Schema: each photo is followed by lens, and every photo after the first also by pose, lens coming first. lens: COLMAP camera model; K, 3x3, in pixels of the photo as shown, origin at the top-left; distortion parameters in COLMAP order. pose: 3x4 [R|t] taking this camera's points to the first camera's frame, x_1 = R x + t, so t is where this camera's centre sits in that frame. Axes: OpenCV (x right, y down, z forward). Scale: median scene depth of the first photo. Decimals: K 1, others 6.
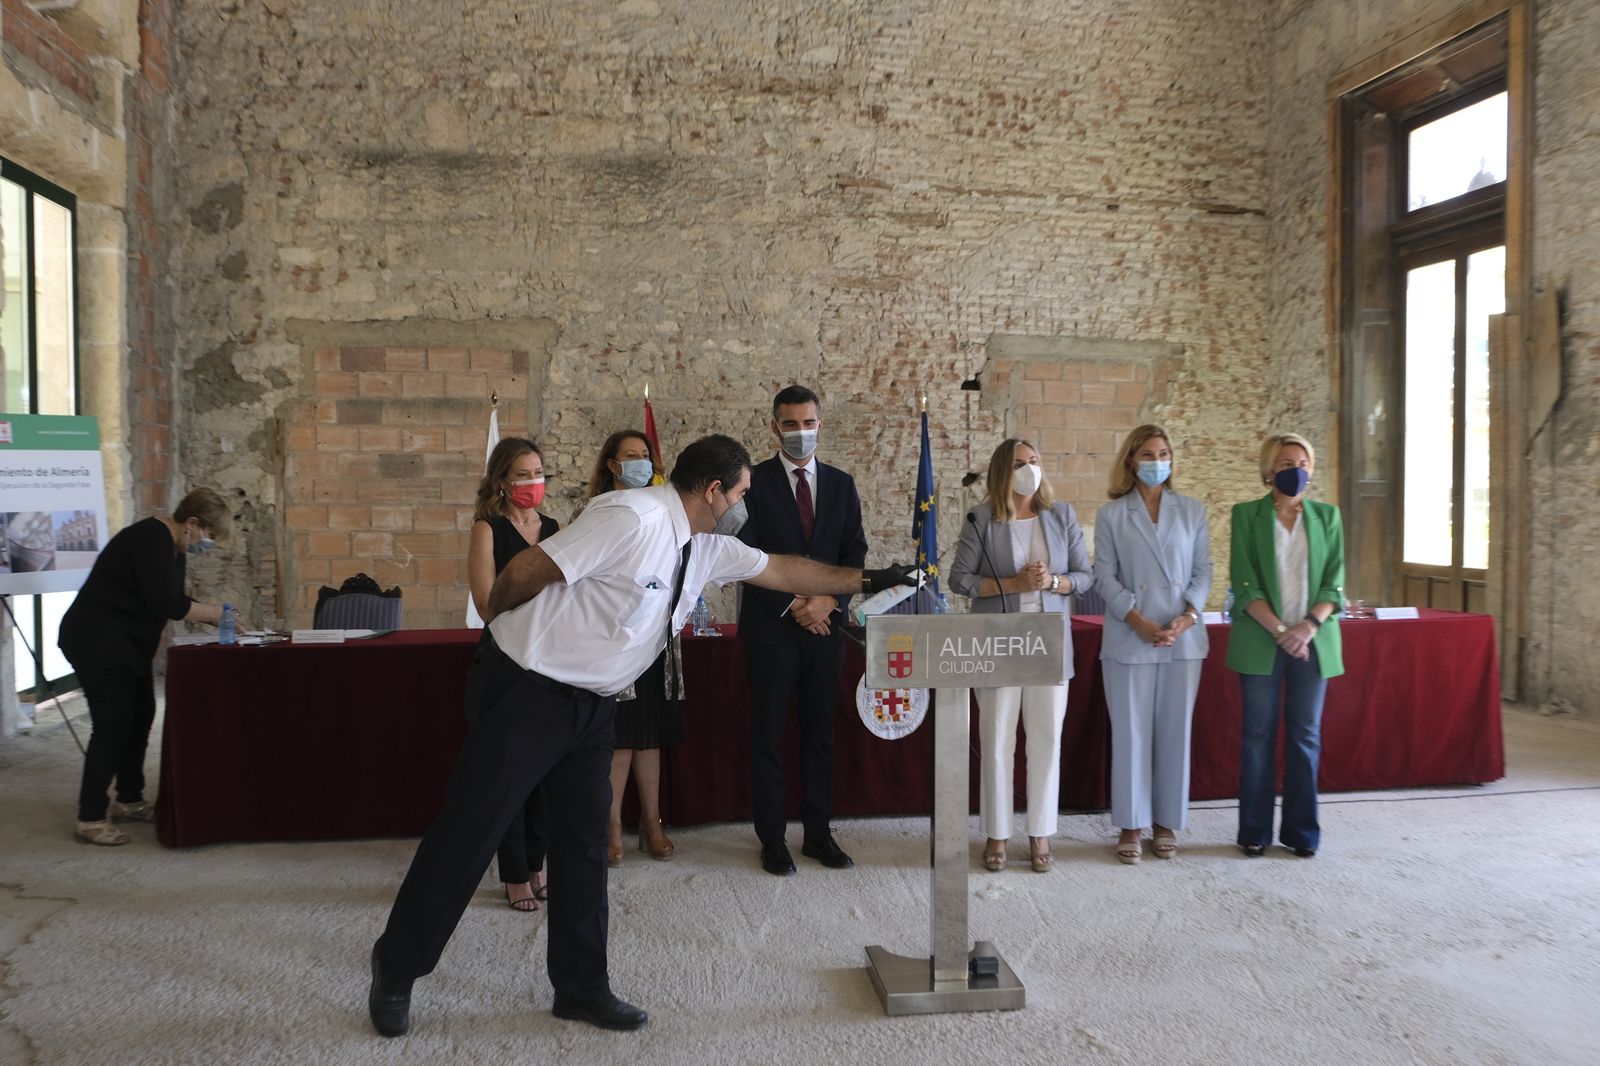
lens RADIAL K [[1372.5, 0, 803.6], [0, 1372.5, 534.4], [0, 0, 1]] dist [-0.029128, 0.025478]
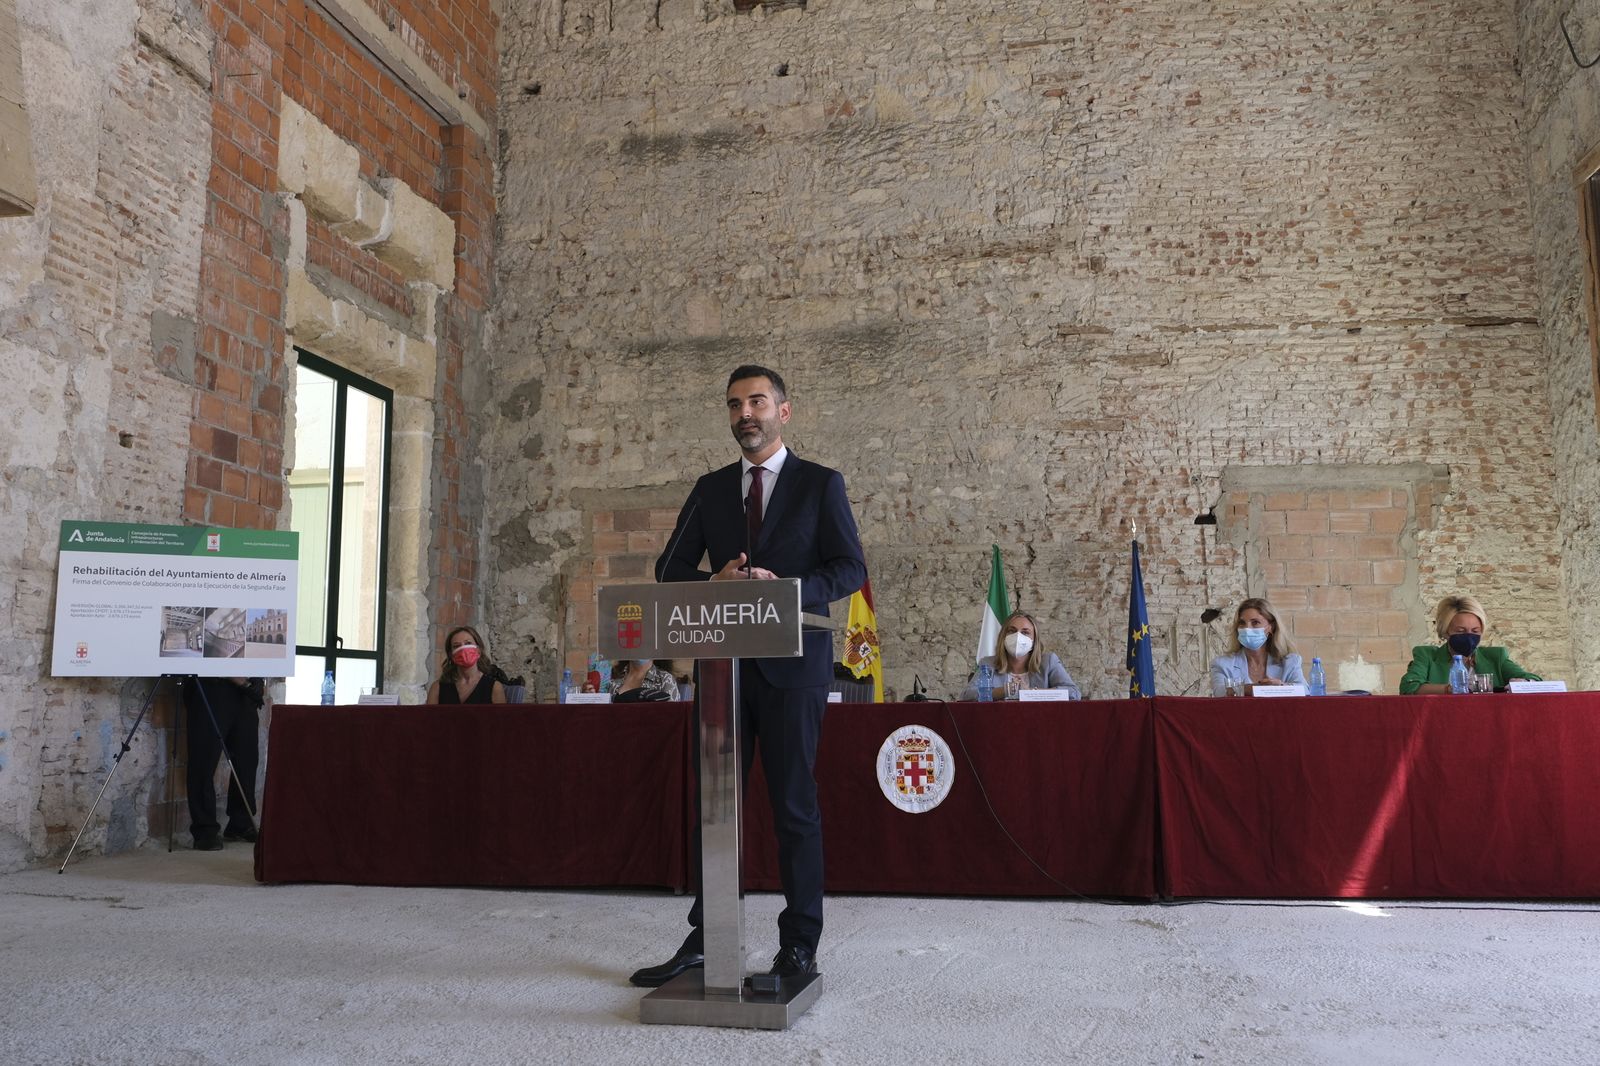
lens RADIAL K [[1281.1, 0, 809.4], [0, 1281.1, 539.3], [0, 0, 1]] dist [-0.021804, 0.017886]
pose [[0.942361, -0.048539, -0.331060, 0.164629], [-0.006298, 0.986674, -0.162590, 0.058324], [0.334540, 0.155304, 0.929497, 0.061755]]
